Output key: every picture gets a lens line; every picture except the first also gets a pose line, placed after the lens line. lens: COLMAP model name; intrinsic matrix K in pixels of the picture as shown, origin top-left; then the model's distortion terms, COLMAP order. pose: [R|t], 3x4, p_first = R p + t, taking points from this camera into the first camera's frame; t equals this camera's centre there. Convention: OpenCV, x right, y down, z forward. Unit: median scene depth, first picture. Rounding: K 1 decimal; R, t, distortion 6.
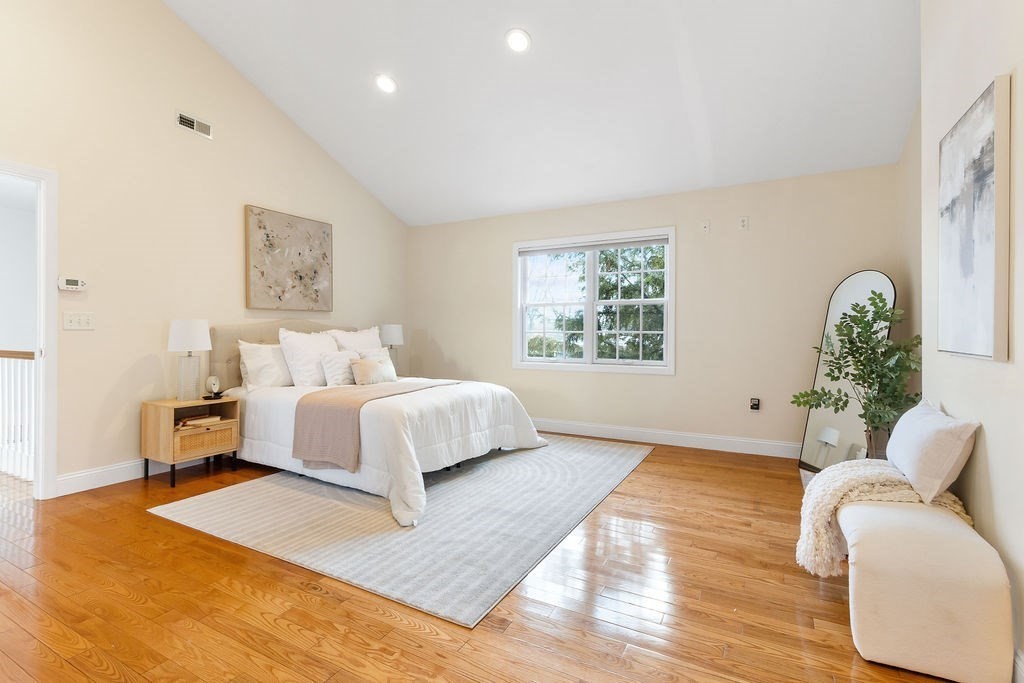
lens RADIAL K [[473.3, 0, 505.7], [0, 473.3, 335.0], [0, 0, 1]] dist [0.001629, 0.000240]
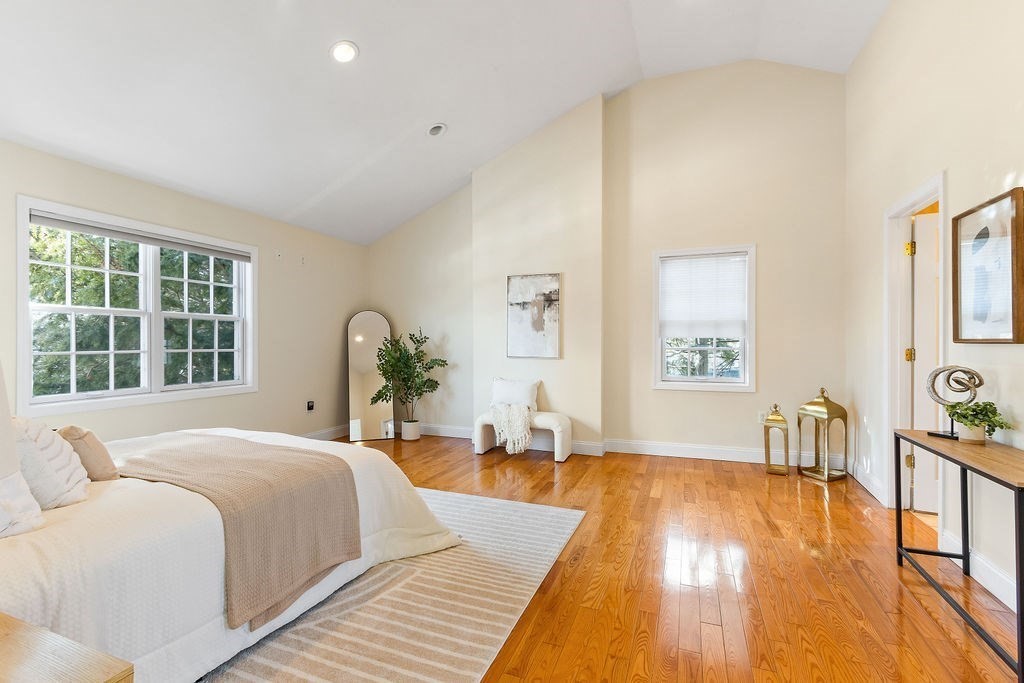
lens RADIAL K [[473.3, 0, 505.7], [0, 473.3, 335.0], [0, 0, 1]] dist [0.001629, 0.000240]
pose [[-0.128557, 0.008759, 0.991663, -0.972336], [0.004035, 0.999957, -0.008310, -0.036546], [-0.991694, 0.002933, -0.128587, 0.794533]]
